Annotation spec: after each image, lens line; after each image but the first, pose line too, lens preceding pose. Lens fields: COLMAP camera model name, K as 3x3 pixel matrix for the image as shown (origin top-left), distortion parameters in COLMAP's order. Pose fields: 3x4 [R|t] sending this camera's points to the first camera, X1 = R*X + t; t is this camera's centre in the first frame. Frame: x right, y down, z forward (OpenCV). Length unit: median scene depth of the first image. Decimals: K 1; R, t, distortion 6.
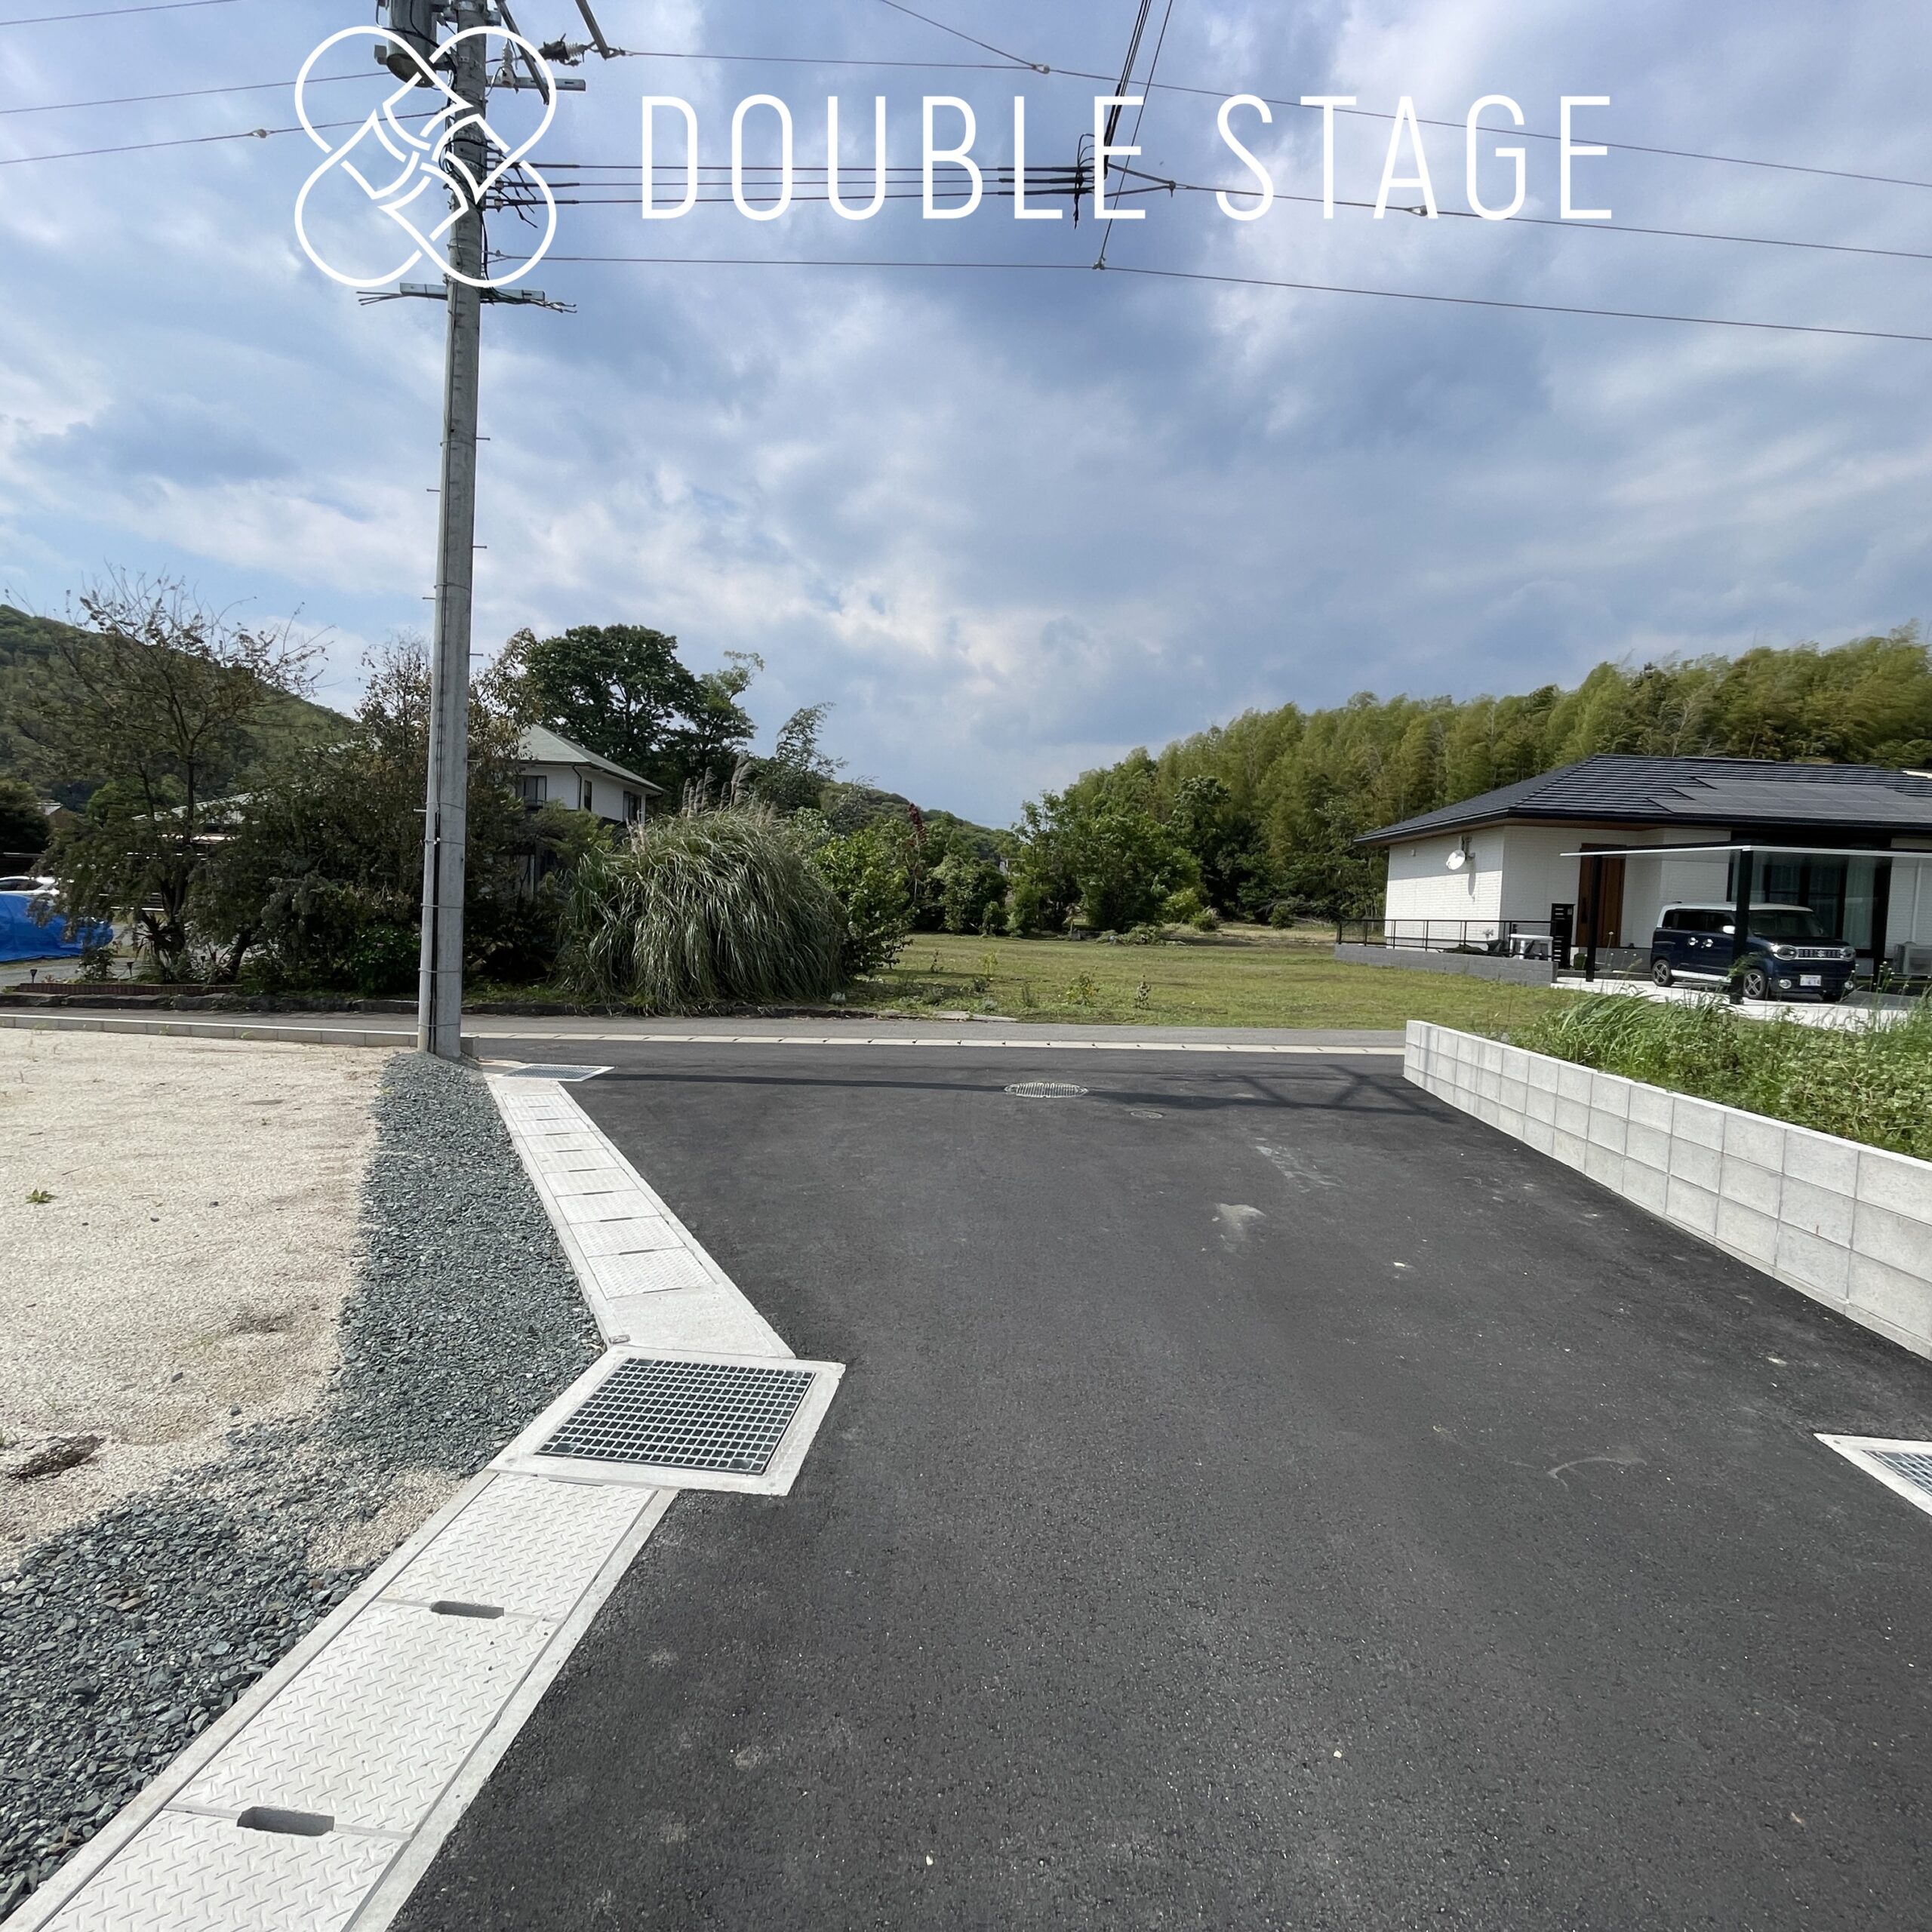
lens RADIAL K [[1038.5, 0, 968.3], [0, 1038.5, 958.2], [0, 0, 1]] dist [-0.004197, -0.000411]
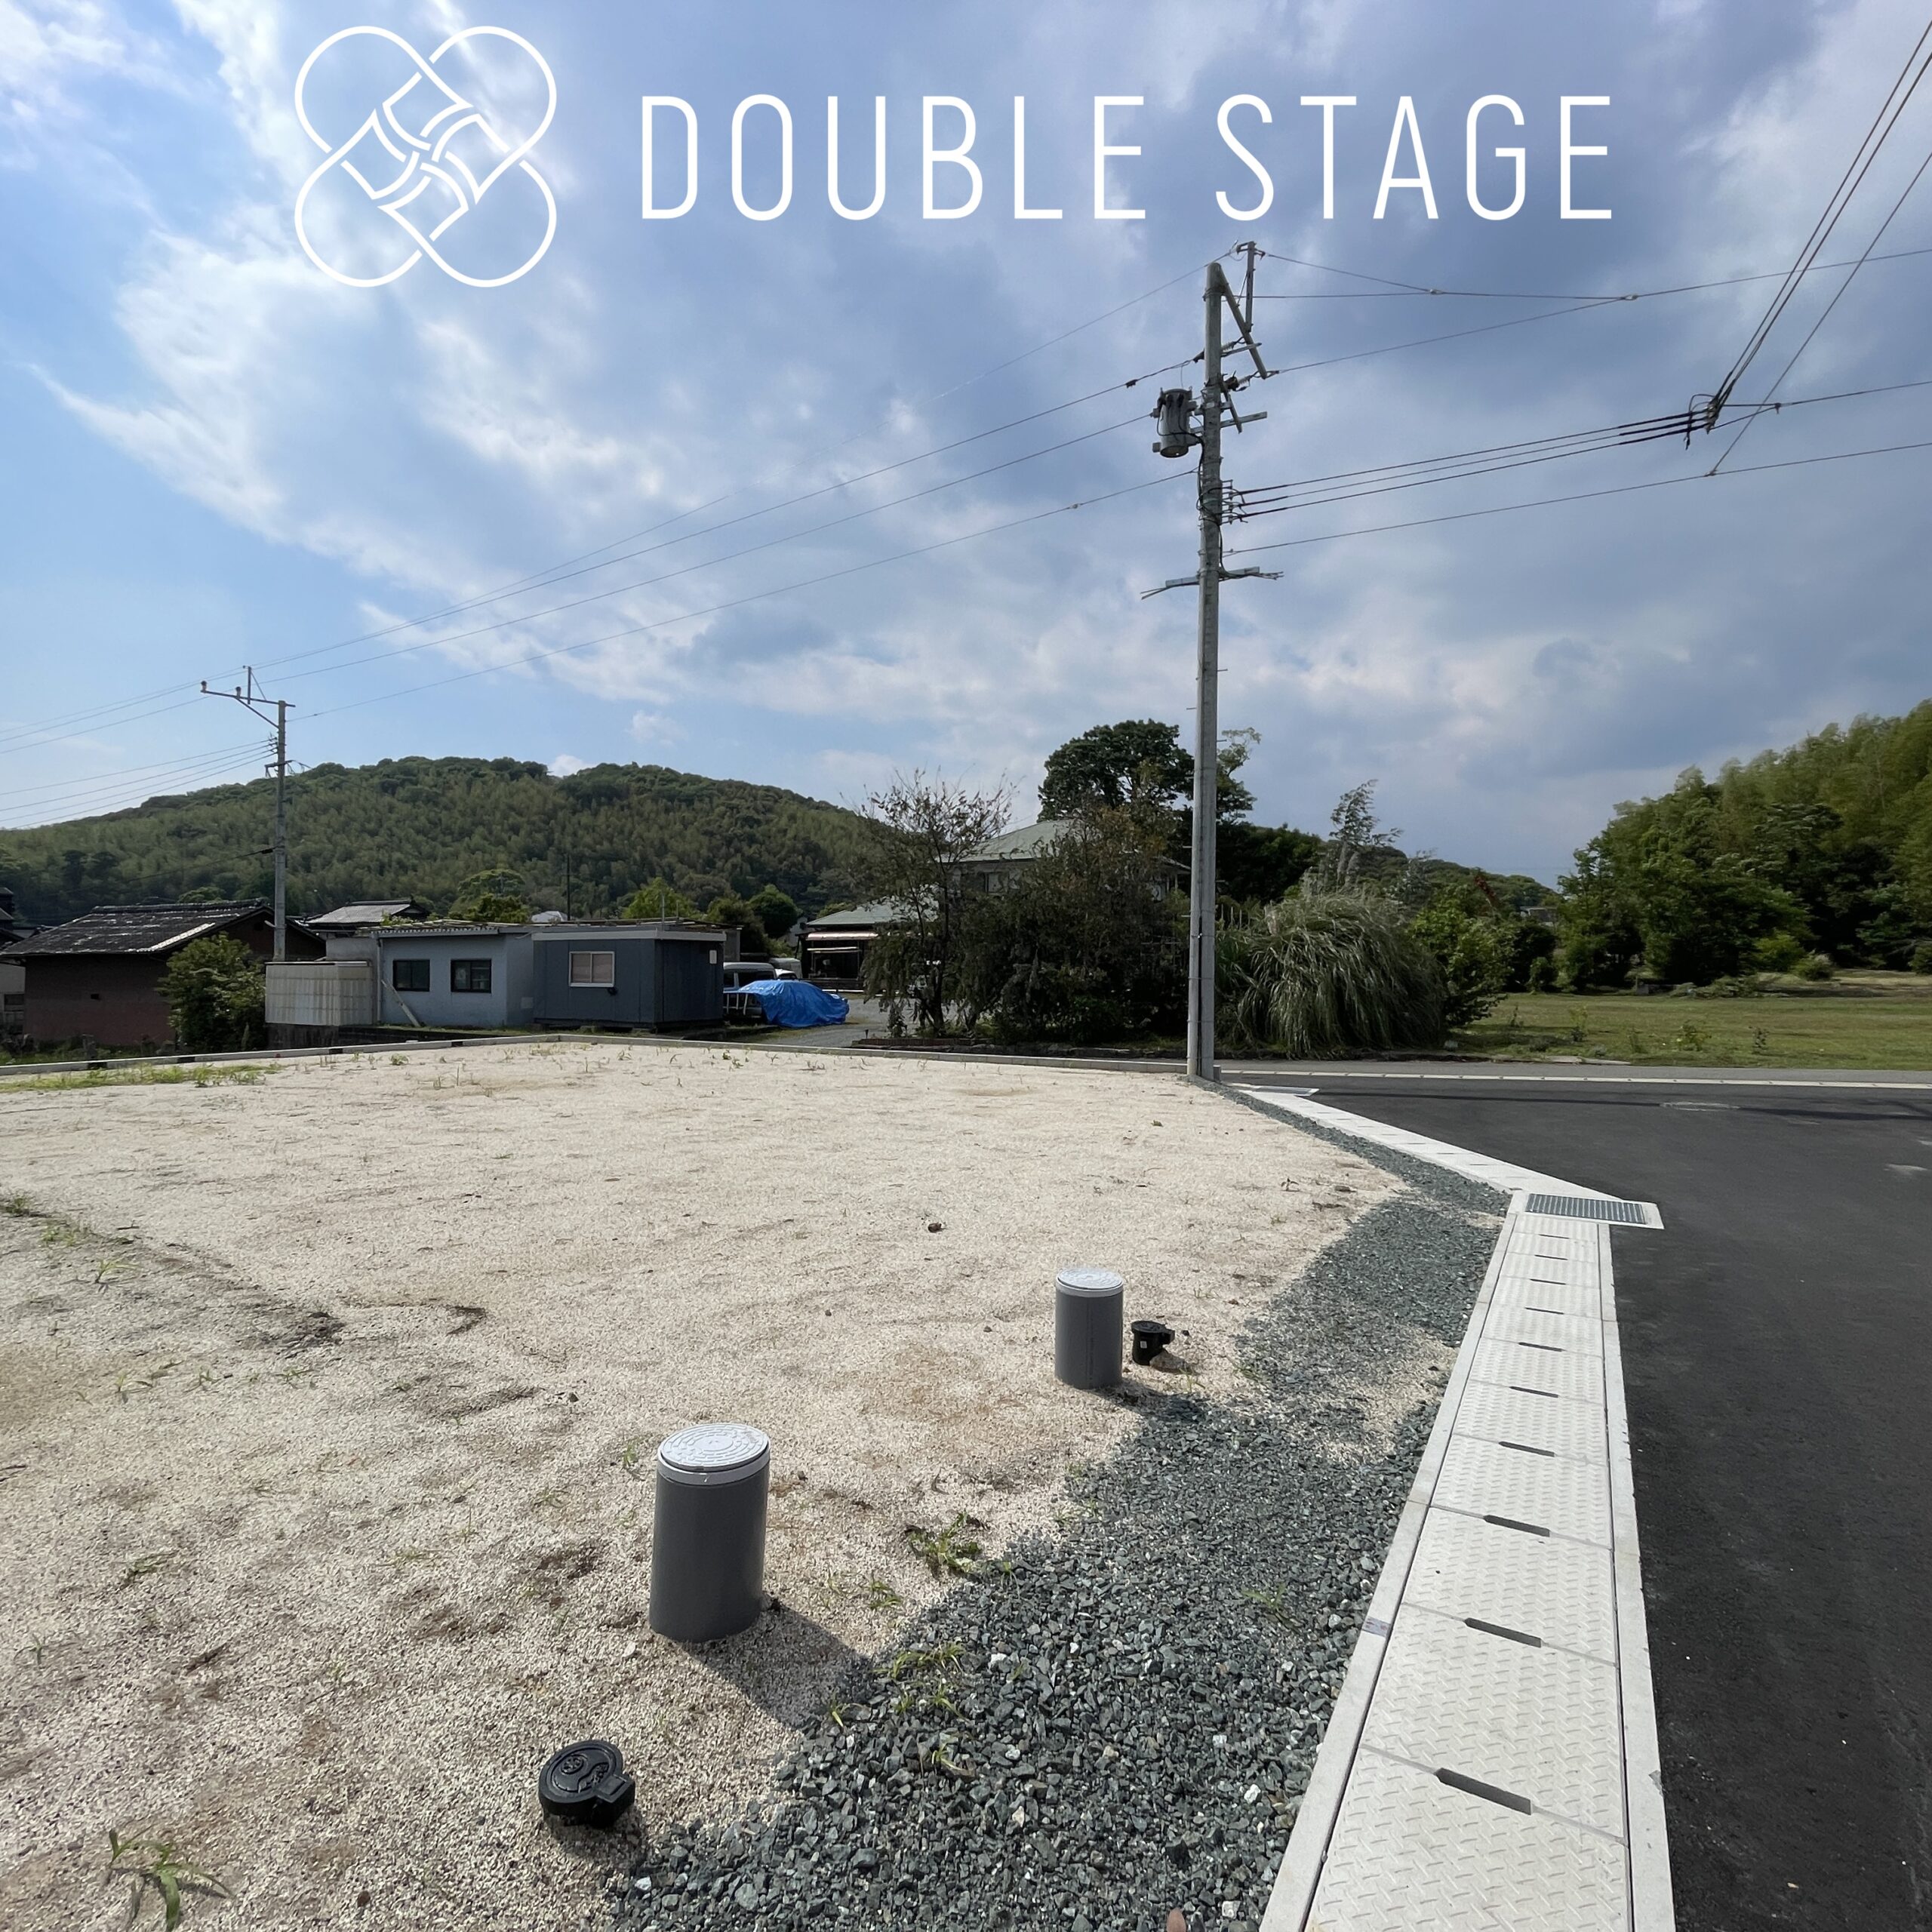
lens RADIAL K [[1038.5, 0, 970.2], [0, 1038.5, 956.6], [0, 0, 1]] dist [-0.004197, -0.000411]
pose [[0.897972, -0.044621, -0.437784, -0.029573], [0.015753, 0.997468, -0.069356, 0.003377], [0.439770, 0.055383, 0.896401, -0.097552]]
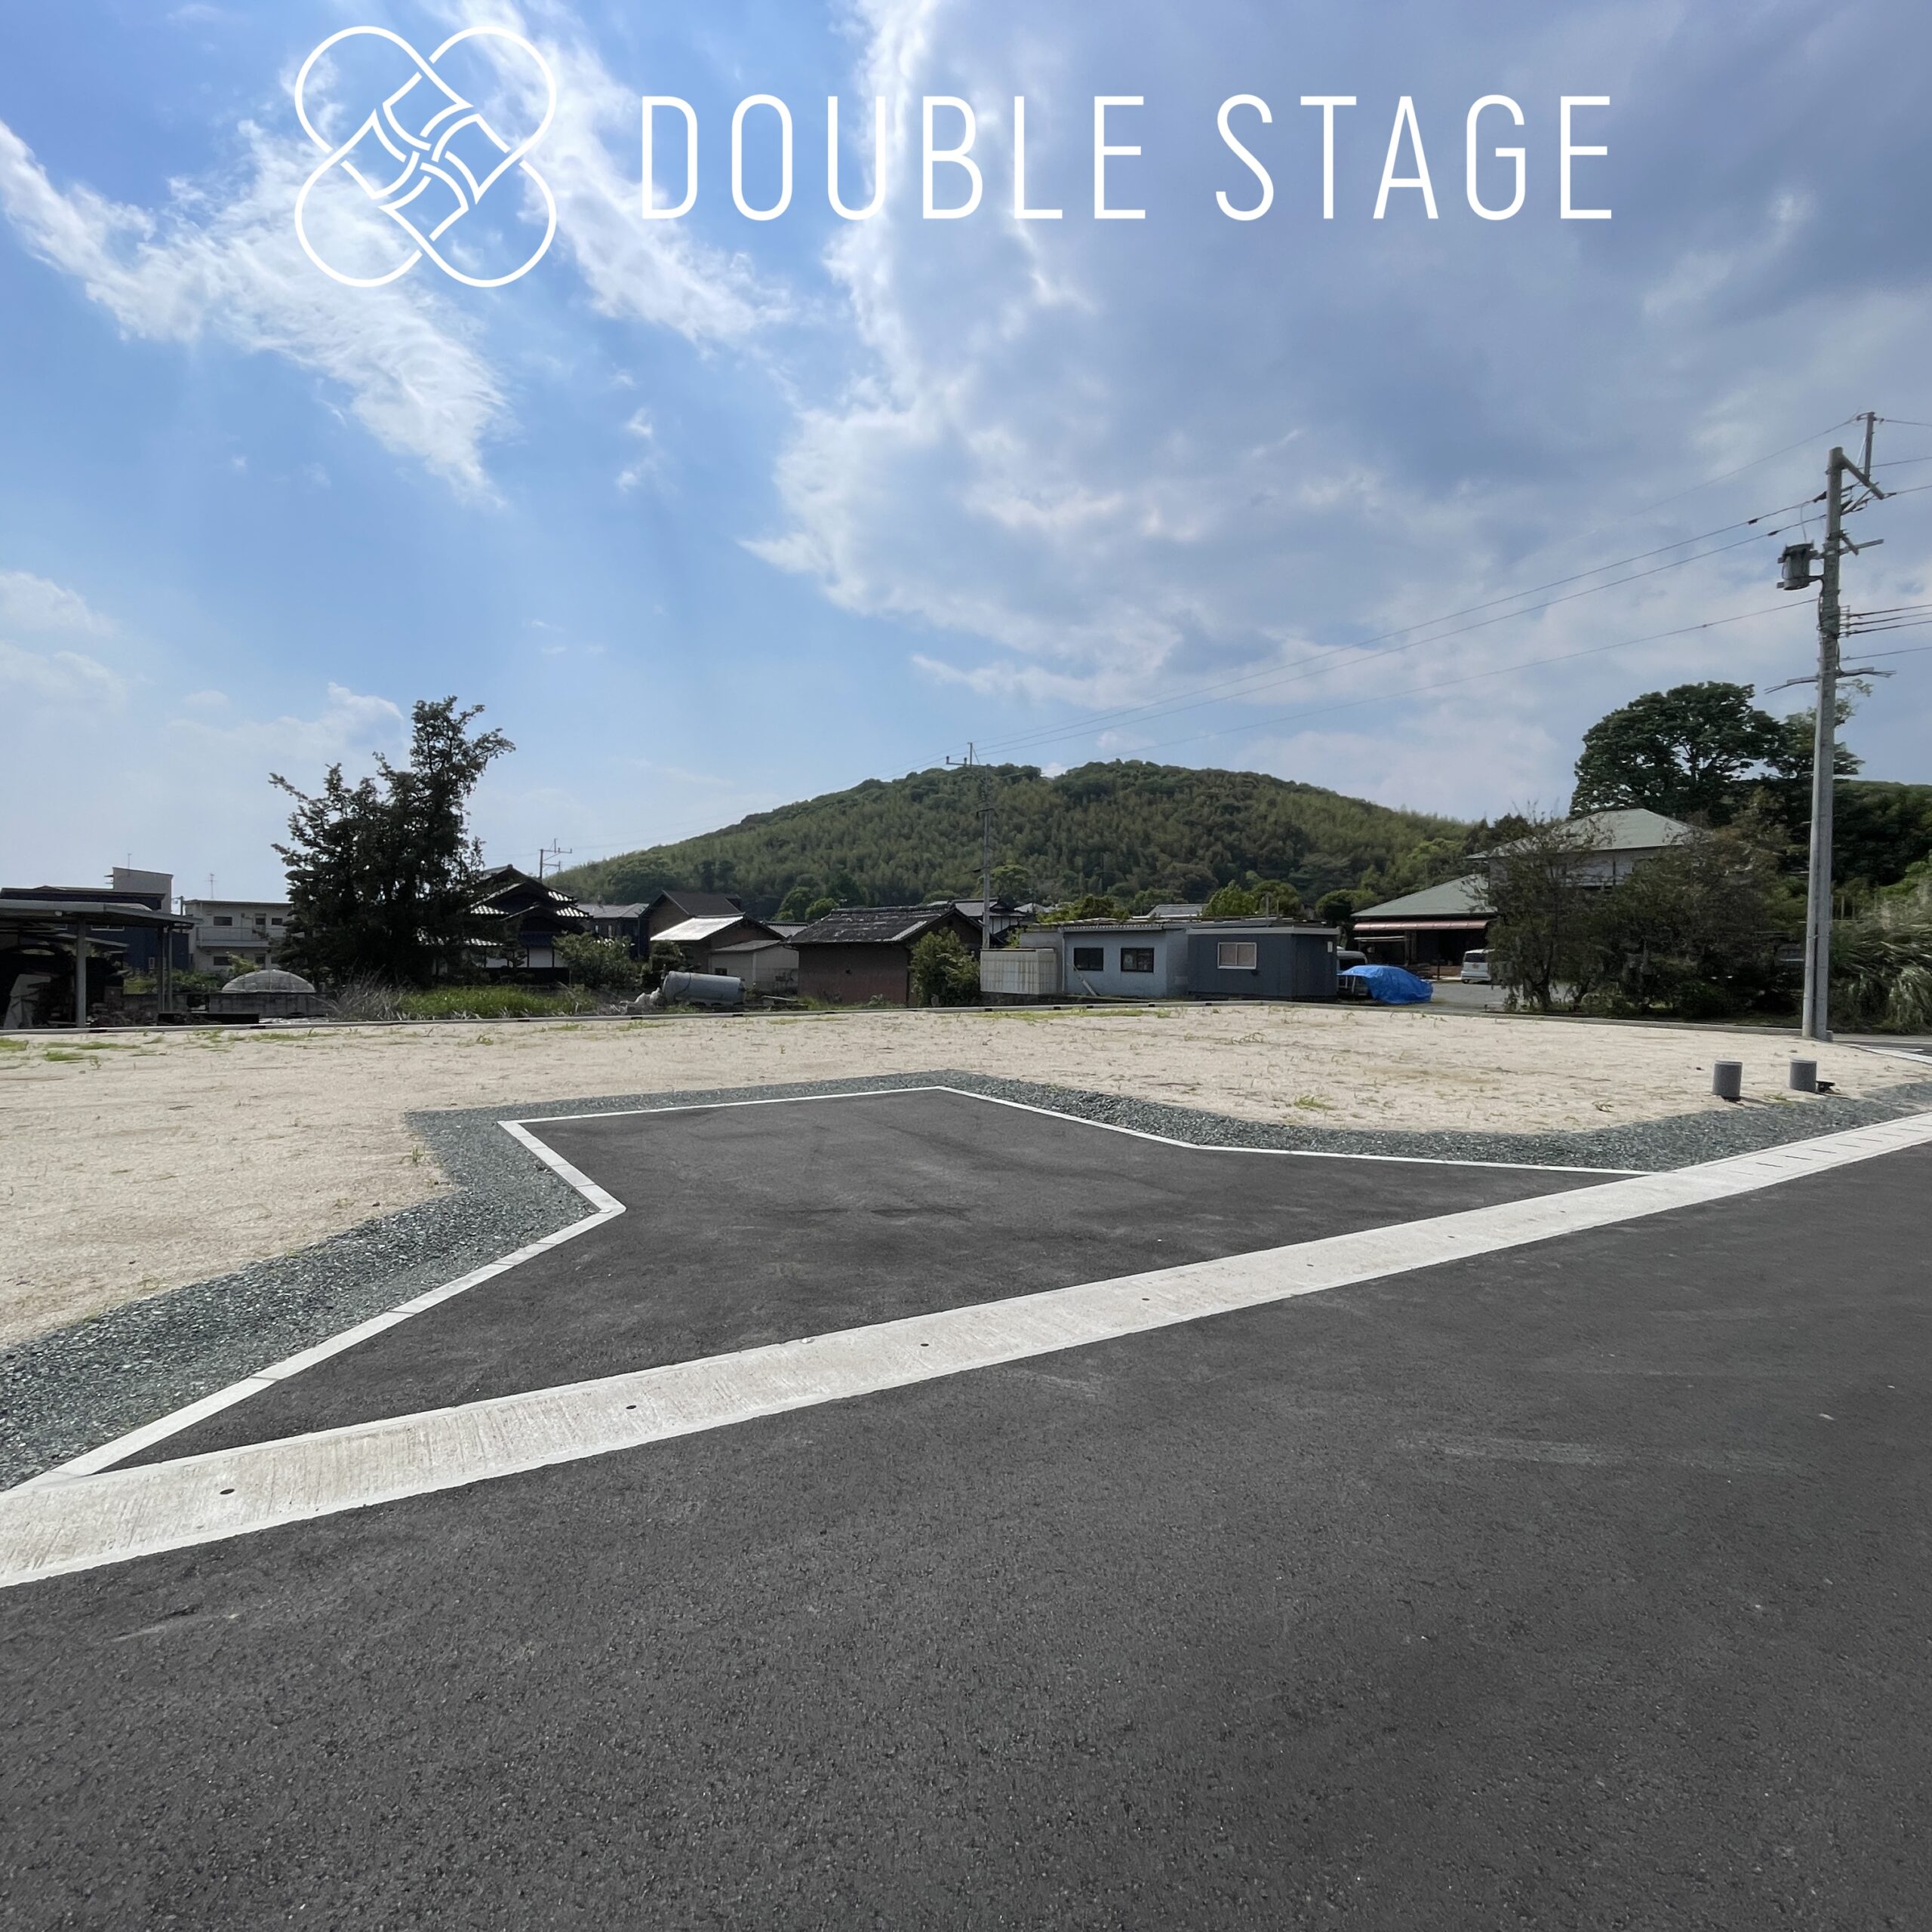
lens RADIAL K [[1038.5, 0, 966.1], [0, 1038.5, 961.0], [0, 0, 1]] dist [-0.004197, -0.000411]
pose [[0.623650, -0.029509, -0.781147, 0.010155], [-0.016438, 0.998571, -0.050846, 0.014074], [0.781531, 0.044551, 0.622274, -0.321016]]
